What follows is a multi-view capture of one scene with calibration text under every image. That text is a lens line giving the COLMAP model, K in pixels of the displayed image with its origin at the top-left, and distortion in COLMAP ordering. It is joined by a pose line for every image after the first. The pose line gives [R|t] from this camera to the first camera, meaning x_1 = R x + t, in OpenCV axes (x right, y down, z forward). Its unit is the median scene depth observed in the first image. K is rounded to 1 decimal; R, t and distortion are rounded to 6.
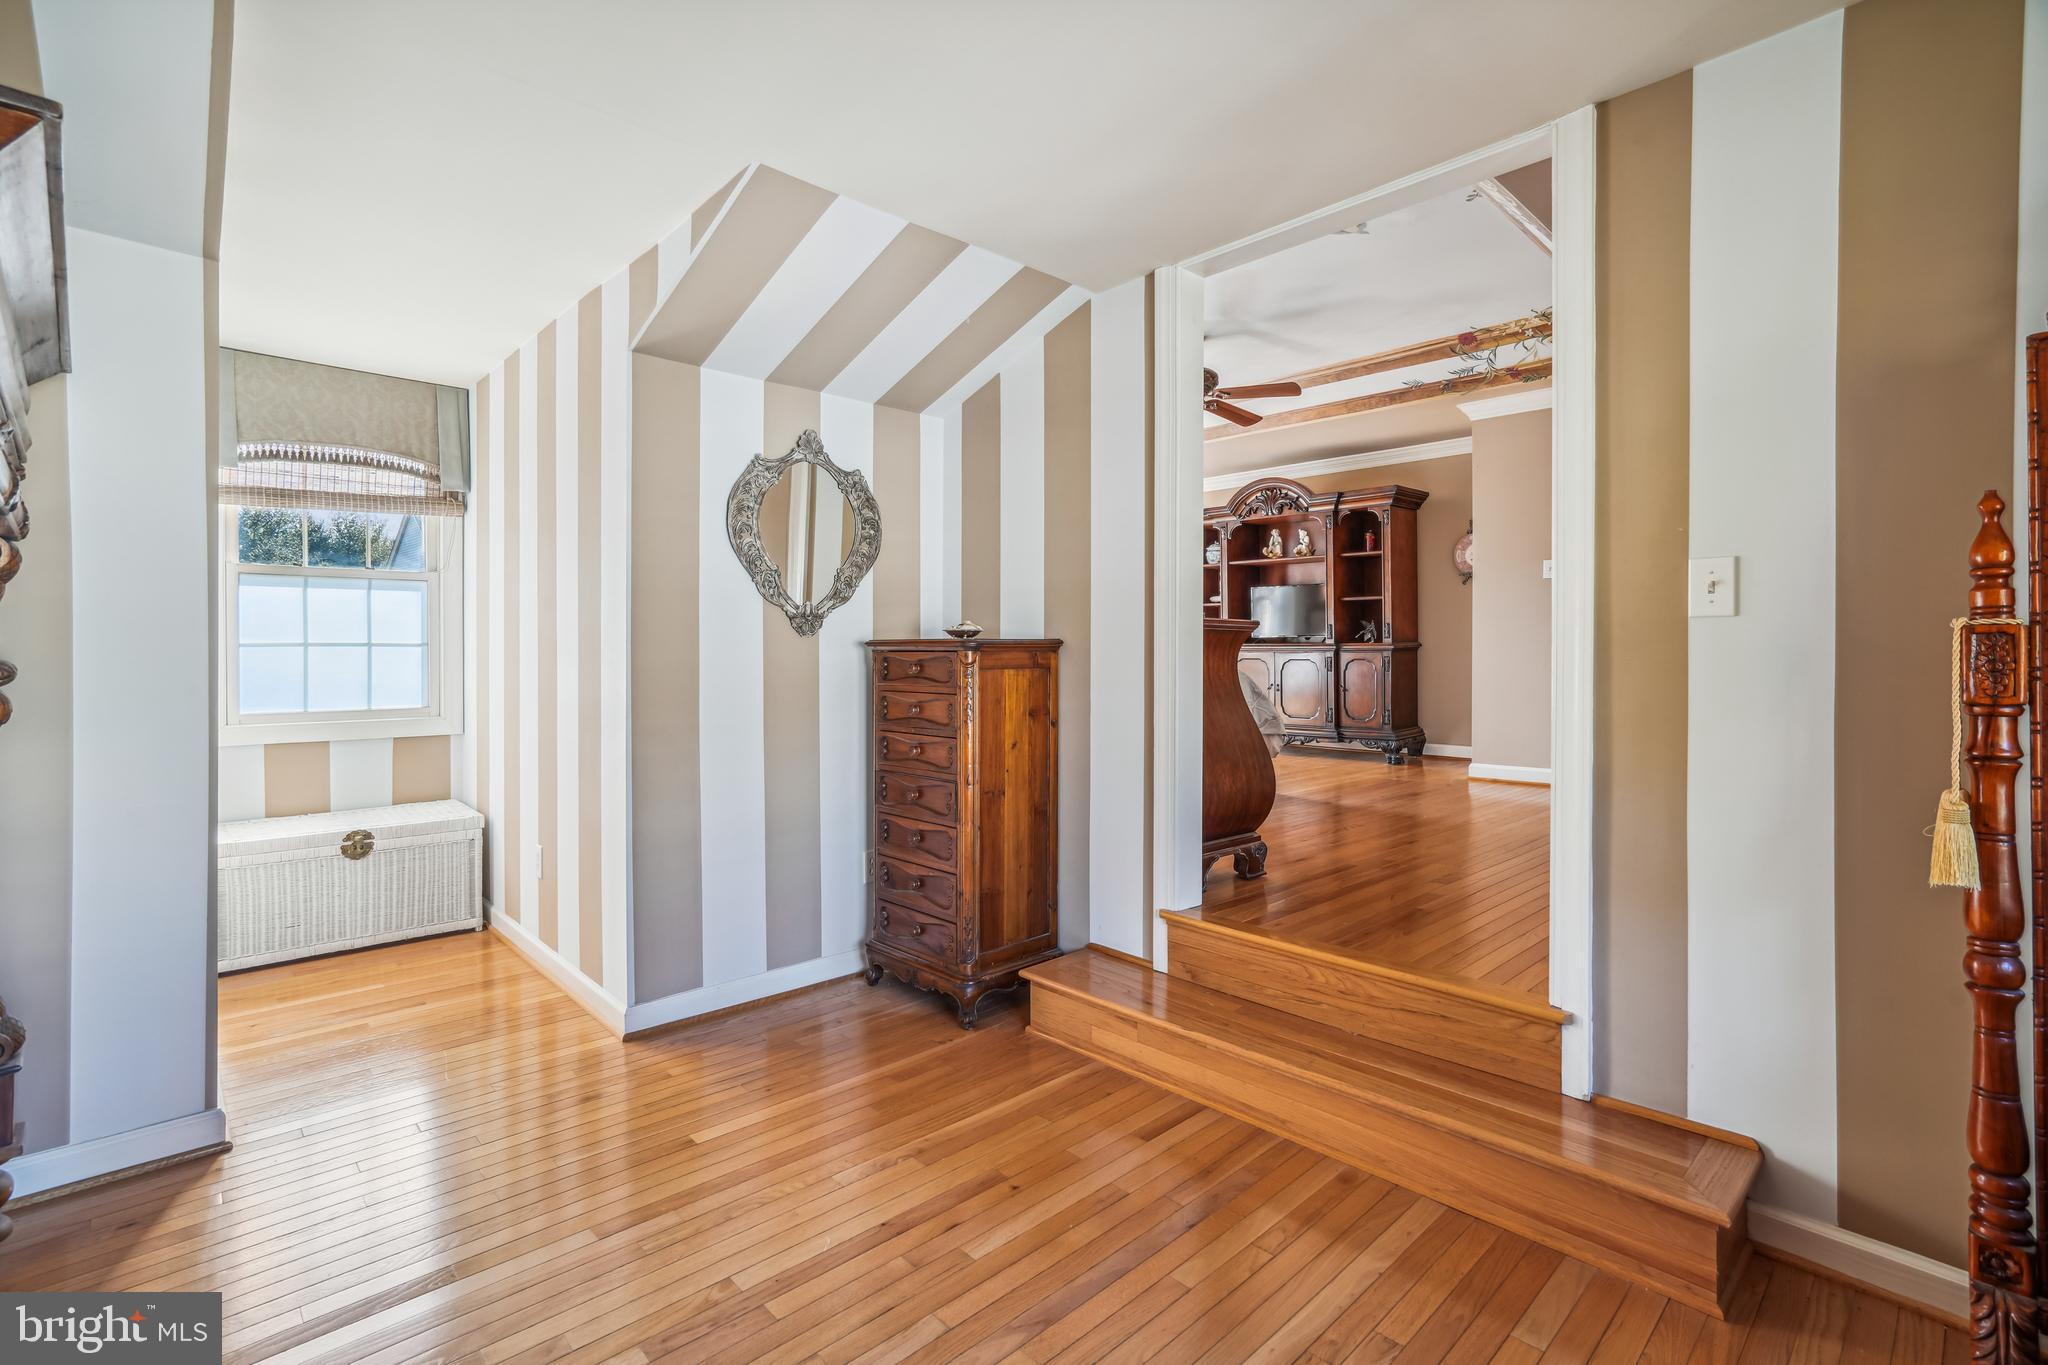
lens RADIAL K [[943.0, 0, 1028.0], [0, 943.0, 676.0], [0, 0, 1]] dist [-0.001350, -0.000136]
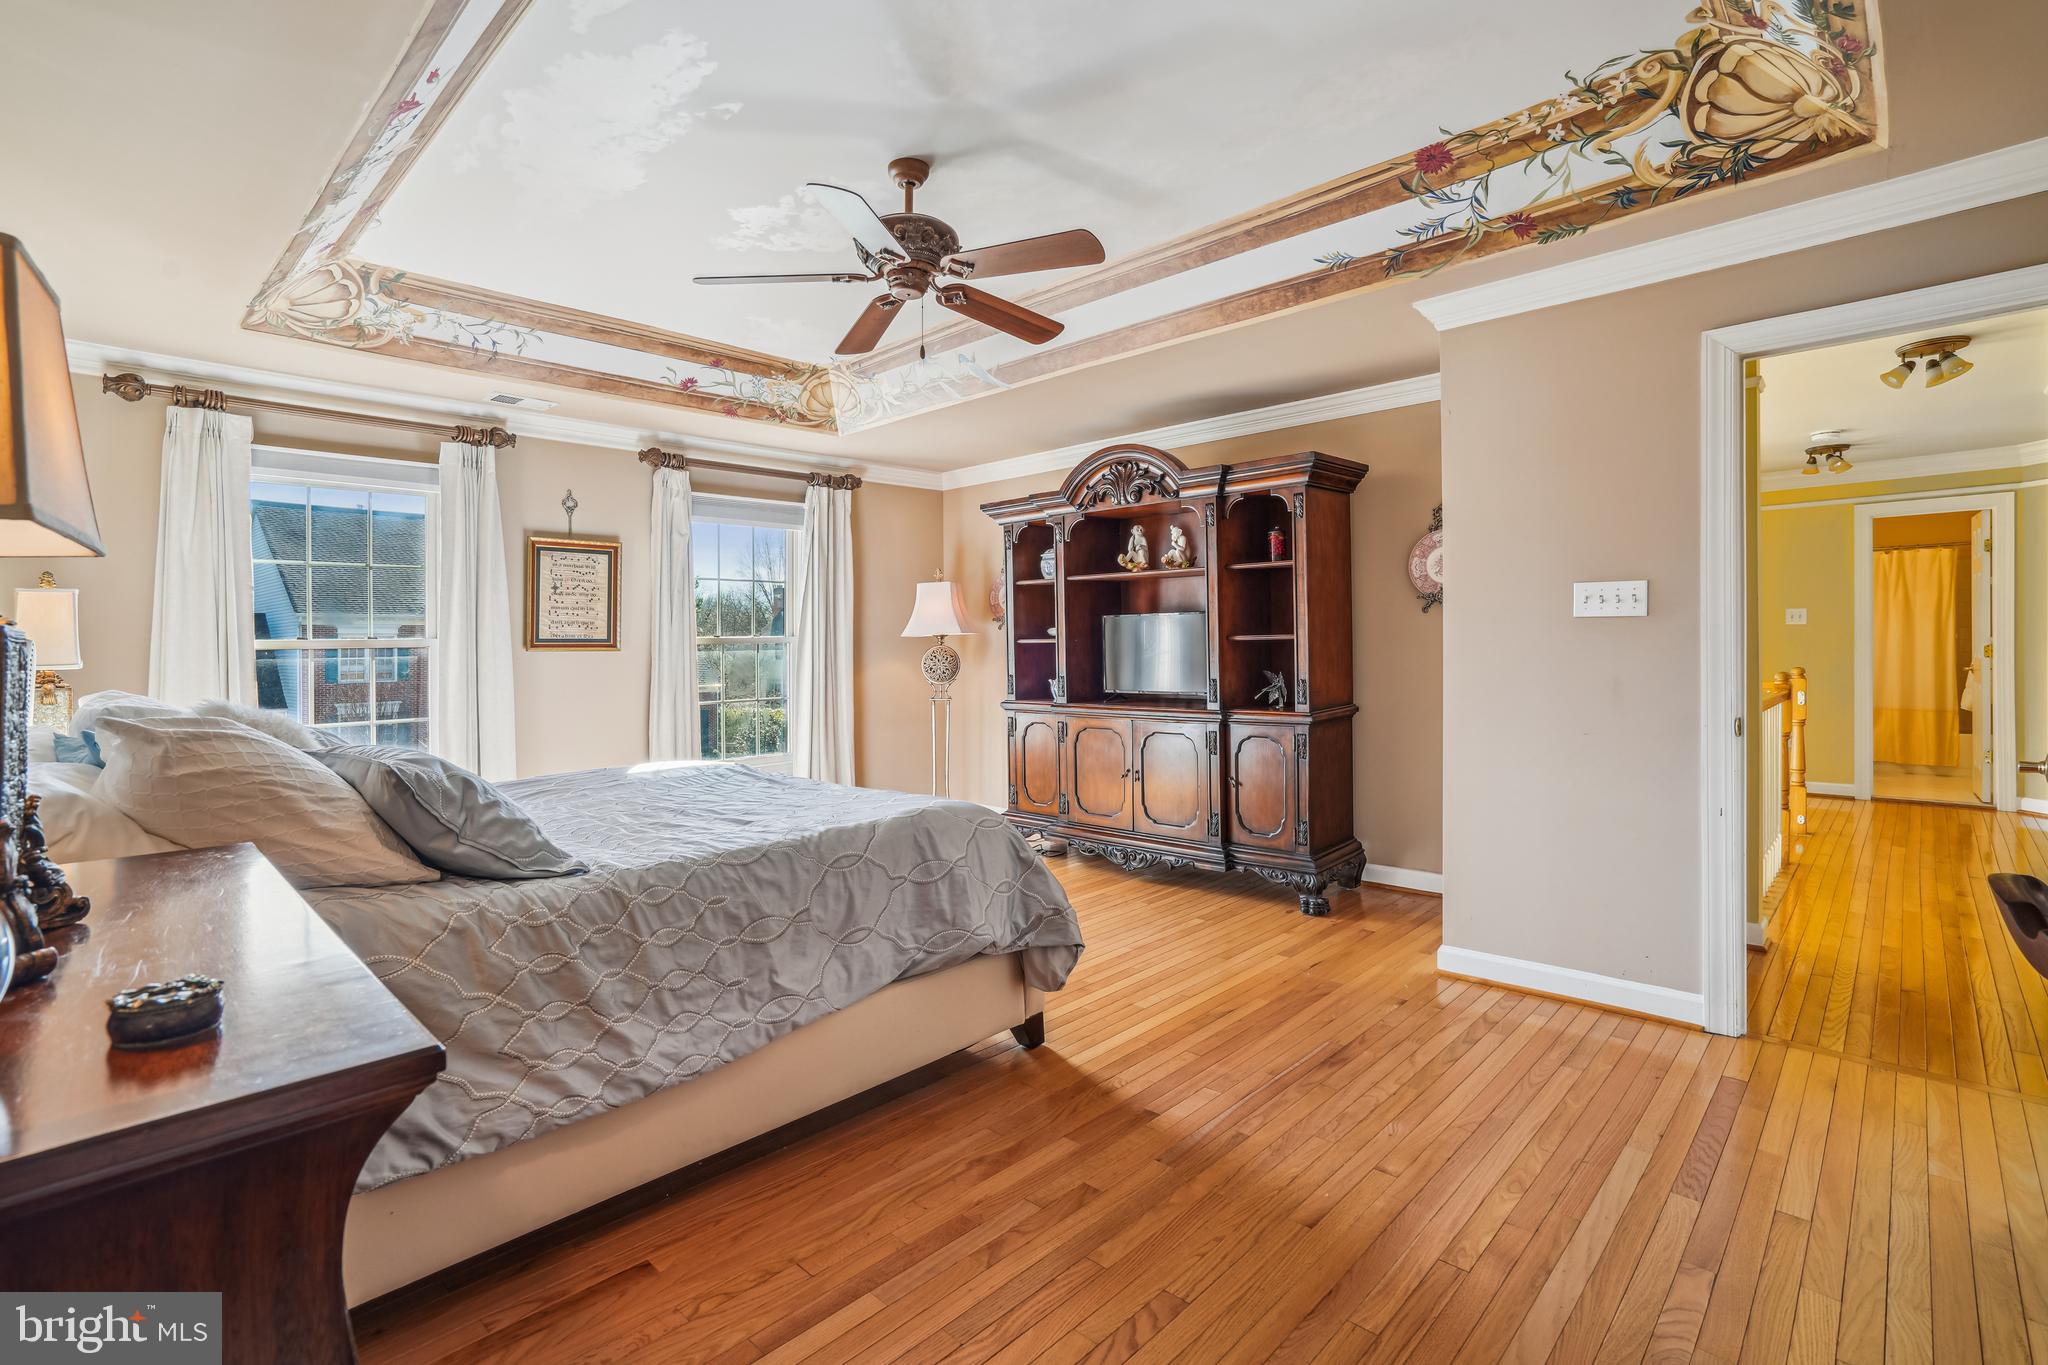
lens RADIAL K [[941.0, 0, 1015.7], [0, 941.0, 684.3], [0, 0, 1]] dist [-0.000096, 0.000598]
pose [[0.999488, -0.012926, 0.029272, 0.172025], [0.012495, 0.999811, 0.014887, -0.062167], [-0.029459, -0.014513, 0.999461, 0.383556]]
